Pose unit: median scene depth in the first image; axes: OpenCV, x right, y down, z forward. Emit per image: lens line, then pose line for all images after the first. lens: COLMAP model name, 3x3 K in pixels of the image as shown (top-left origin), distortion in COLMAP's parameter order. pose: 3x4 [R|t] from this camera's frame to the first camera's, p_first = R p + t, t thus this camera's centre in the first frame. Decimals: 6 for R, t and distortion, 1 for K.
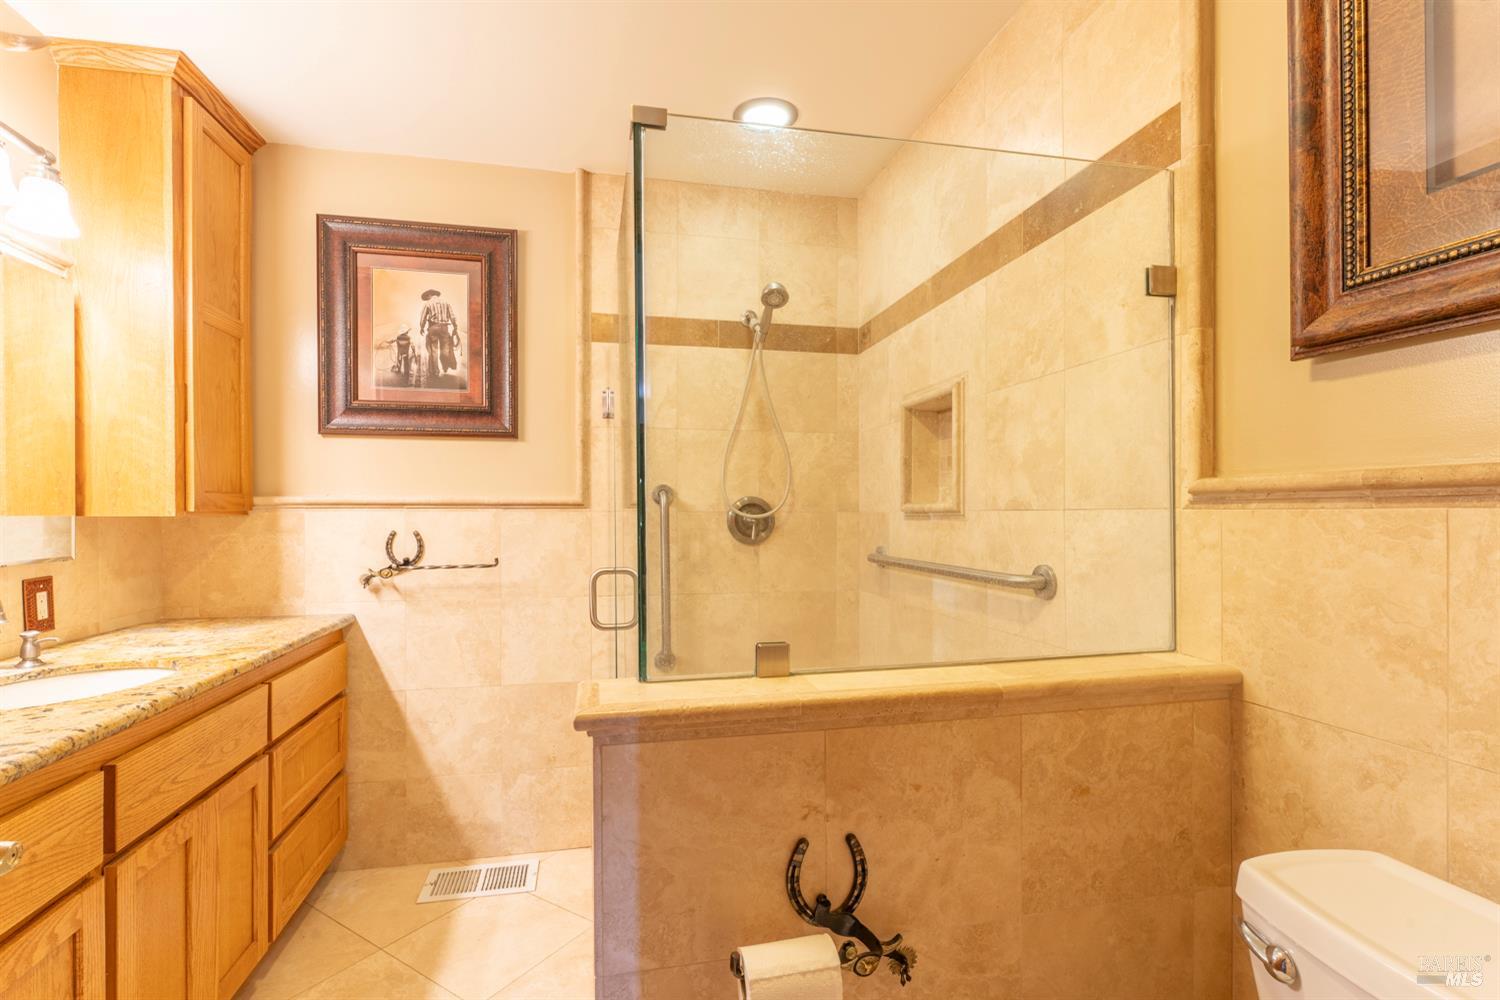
lens RADIAL K [[691.2, 0, 748.6], [0, 691.2, 510.1], [0, 0, 1]] dist [-0.002120, -0.001144]
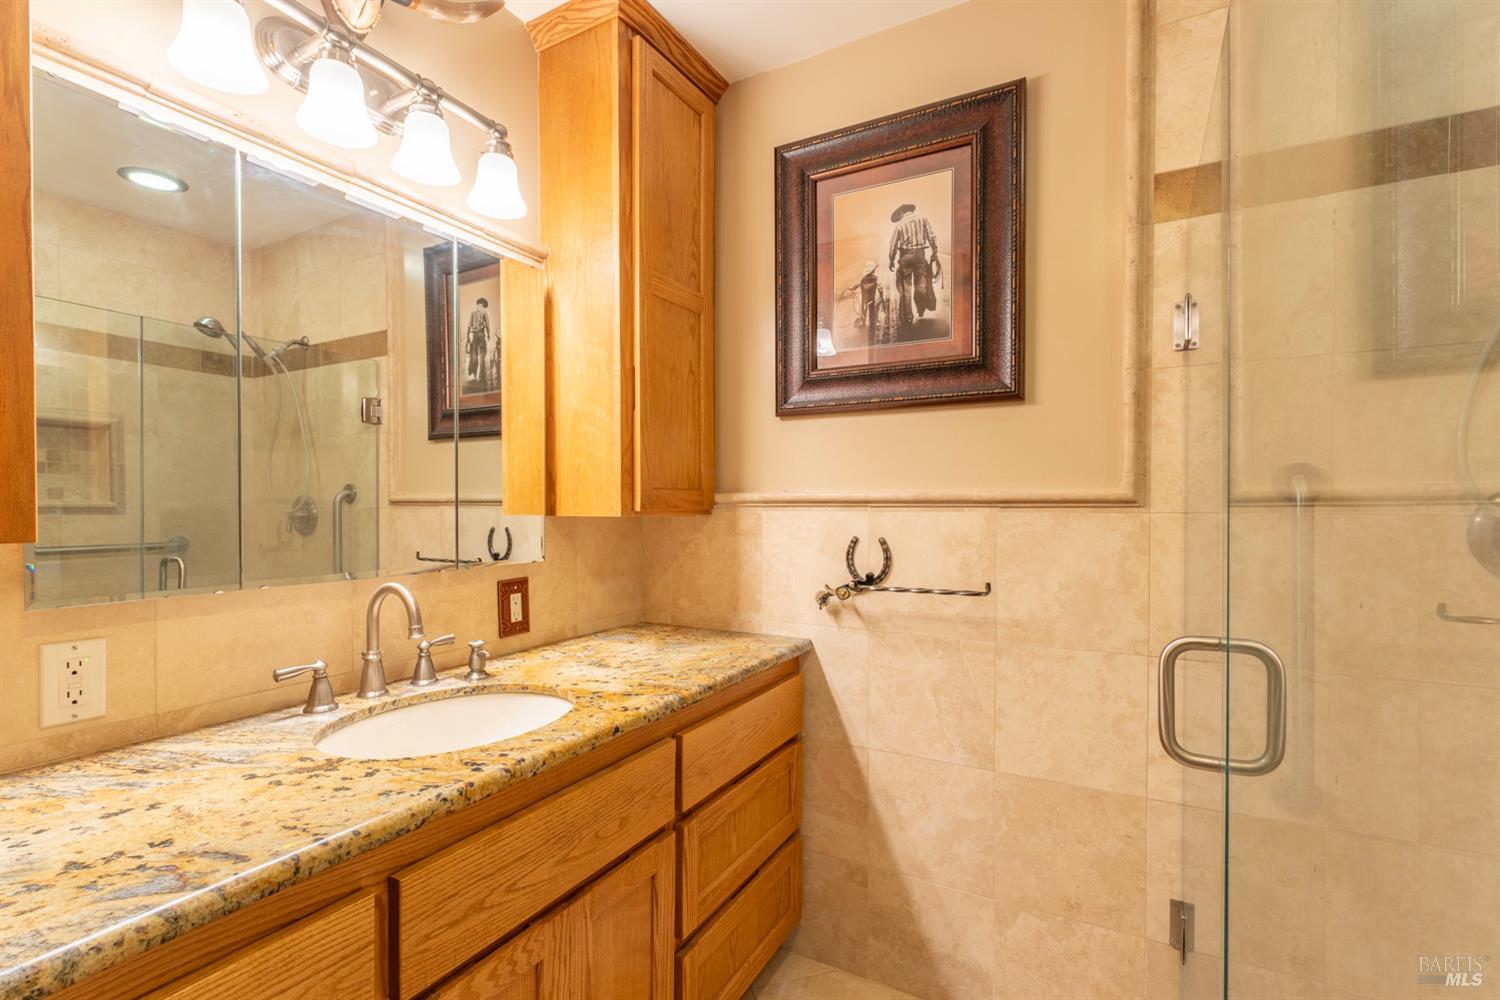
lens RADIAL K [[691.2, 0, 737.0], [0, 691.2, 519.9], [0, 0, 1]] dist [-0.002120, -0.001144]
pose [[0.739156, 0.014898, -0.673370, -0.101596], [-0.000182, 0.999760, 0.021919, -0.005112], [0.673534, -0.016079, 0.738981, 0.362325]]
